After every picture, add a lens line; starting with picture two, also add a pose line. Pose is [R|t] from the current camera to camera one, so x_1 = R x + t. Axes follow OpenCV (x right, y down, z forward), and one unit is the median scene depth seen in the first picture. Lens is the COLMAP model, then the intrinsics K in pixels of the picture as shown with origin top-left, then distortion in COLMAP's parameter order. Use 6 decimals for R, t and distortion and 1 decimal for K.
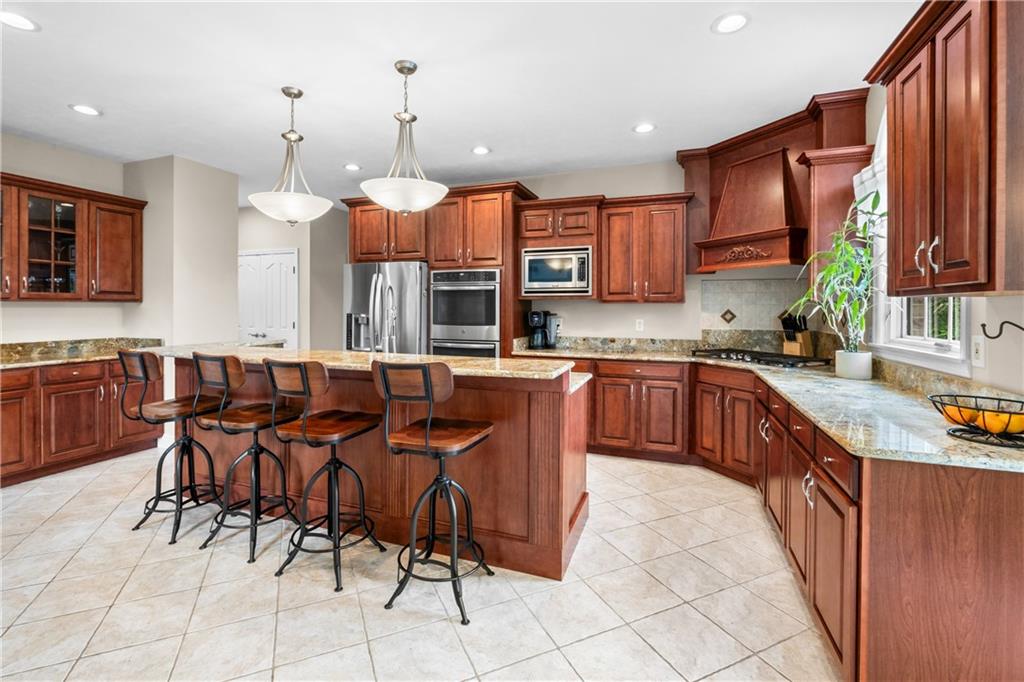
lens RADIAL K [[448.4, 0, 511.1], [0, 448.4, 307.4], [0, 0, 1]] dist [-0.001472, -0.000106]
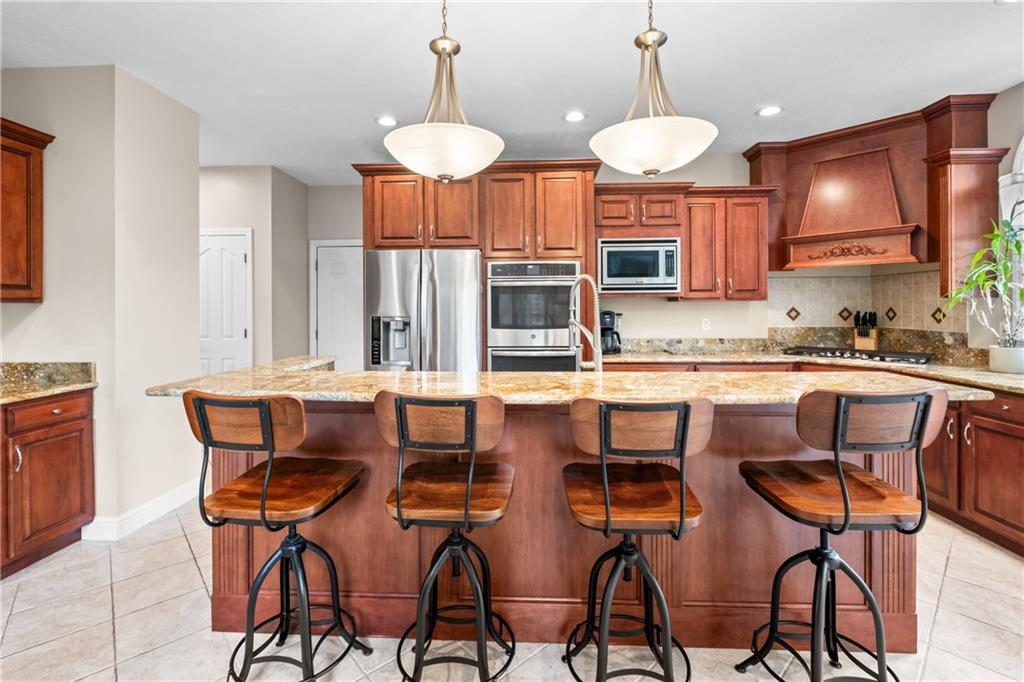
lens RADIAL K [[448.4, 0, 511.1], [0, 448.4, 307.4], [0, 0, 1]] dist [-0.001472, -0.000106]
pose [[0.952370, -0.008222, 0.304832, -0.409225], [0.007850, 0.999966, 0.002447, -0.001836], [-0.304842, 0.000063, 0.952403, 0.235810]]
